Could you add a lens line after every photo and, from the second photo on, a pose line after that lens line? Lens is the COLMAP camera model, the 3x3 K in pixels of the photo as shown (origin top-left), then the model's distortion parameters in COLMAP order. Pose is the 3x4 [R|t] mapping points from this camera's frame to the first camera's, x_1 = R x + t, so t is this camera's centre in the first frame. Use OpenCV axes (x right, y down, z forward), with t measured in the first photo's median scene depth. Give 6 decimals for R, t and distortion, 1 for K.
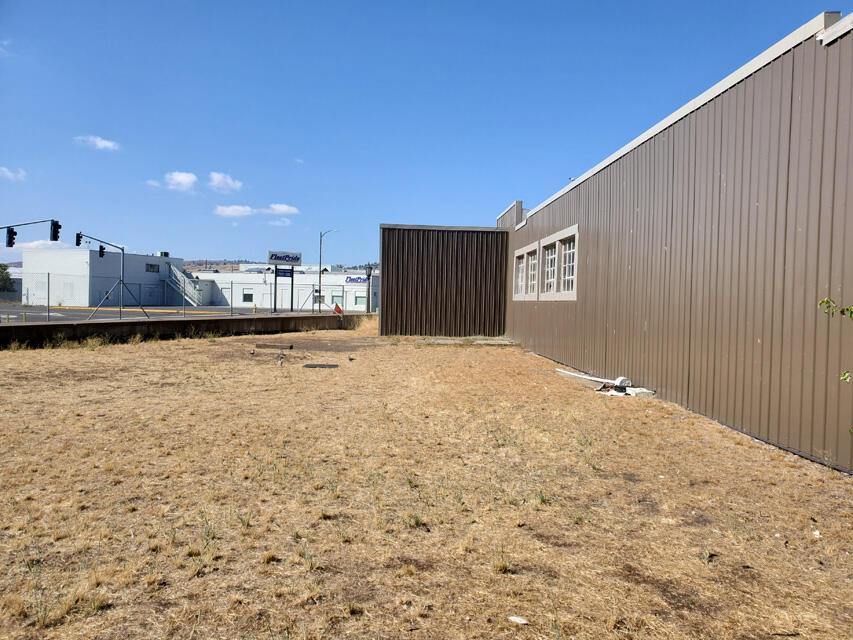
lens RADIAL K [[645.9, 0, 438.1], [0, 645.9, 318.7], [0, 0, 1]] dist [-0.001255, 0.004394]
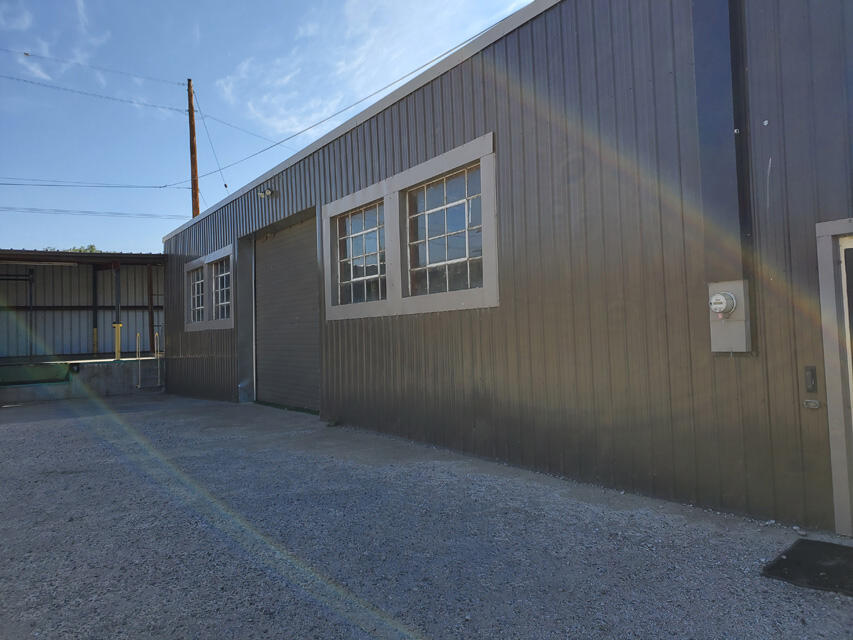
lens RADIAL K [[663.8, 0, 427.4], [0, 663.8, 299.4], [0, 0, 1]] dist [0.005457, 0.003620]
pose [[0.872586, -0.032022, 0.487409, -0.009745], [0.066038, 0.996421, -0.052761, -0.003646], [-0.483975, 0.078226, 0.871578, 0.152351]]
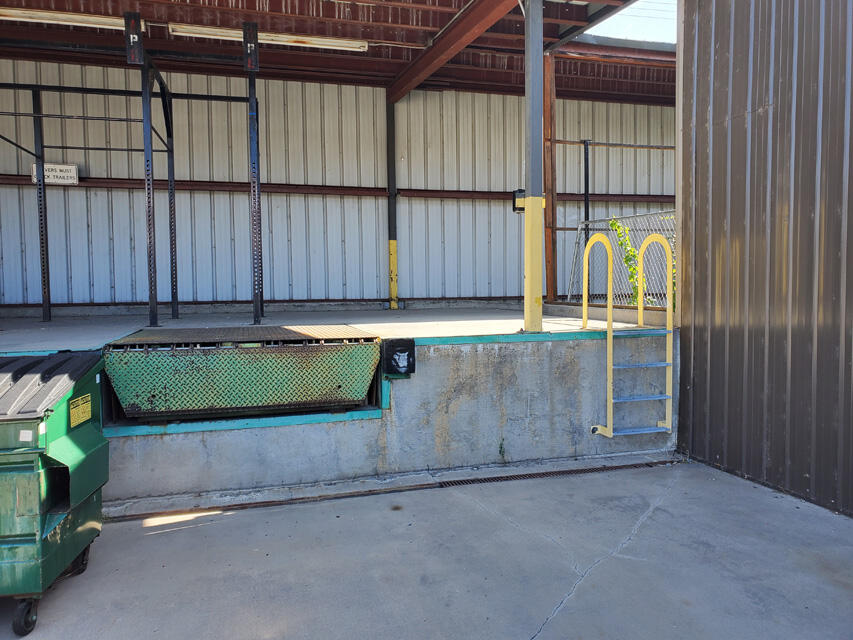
lens RADIAL K [[644.4, 0, 426.7], [0, 644.4, 307.8], [0, 0, 1]] dist [0.061079, -0.072756]
pose [[0.978230, -0.042016, 0.203227, -0.012388], [0.037798, 0.998983, 0.024594, -0.005200], [-0.204054, -0.016377, 0.978823, 0.280614]]
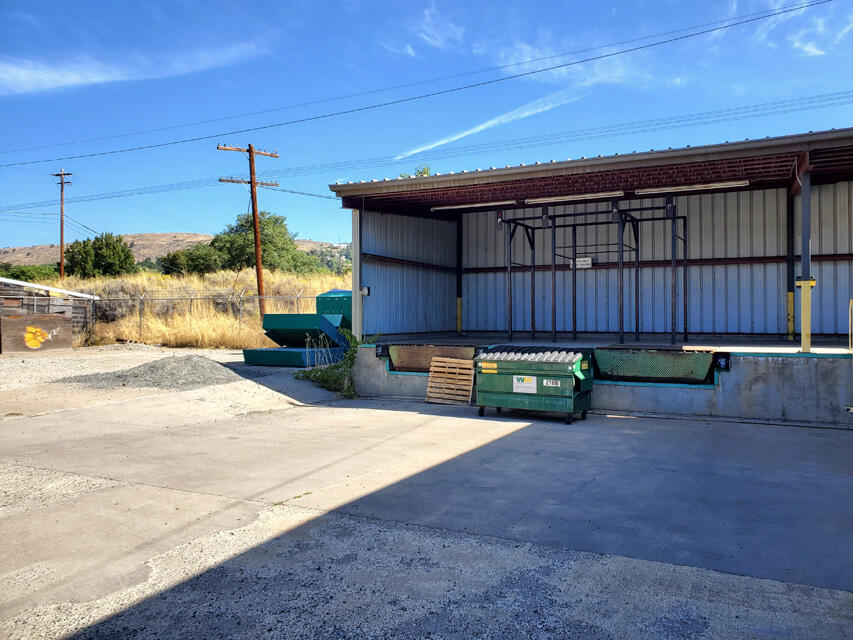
lens RADIAL K [[649.1, 0, 429.2], [0, 649.1, 307.3], [0, 0, 1]] dist [0.084895, -0.120253]
pose [[0.857281, -0.033157, -0.513779, 0.003891], [0.012999, 0.999000, -0.042780, -0.005037], [0.514684, 0.029996, 0.856855, 0.231158]]
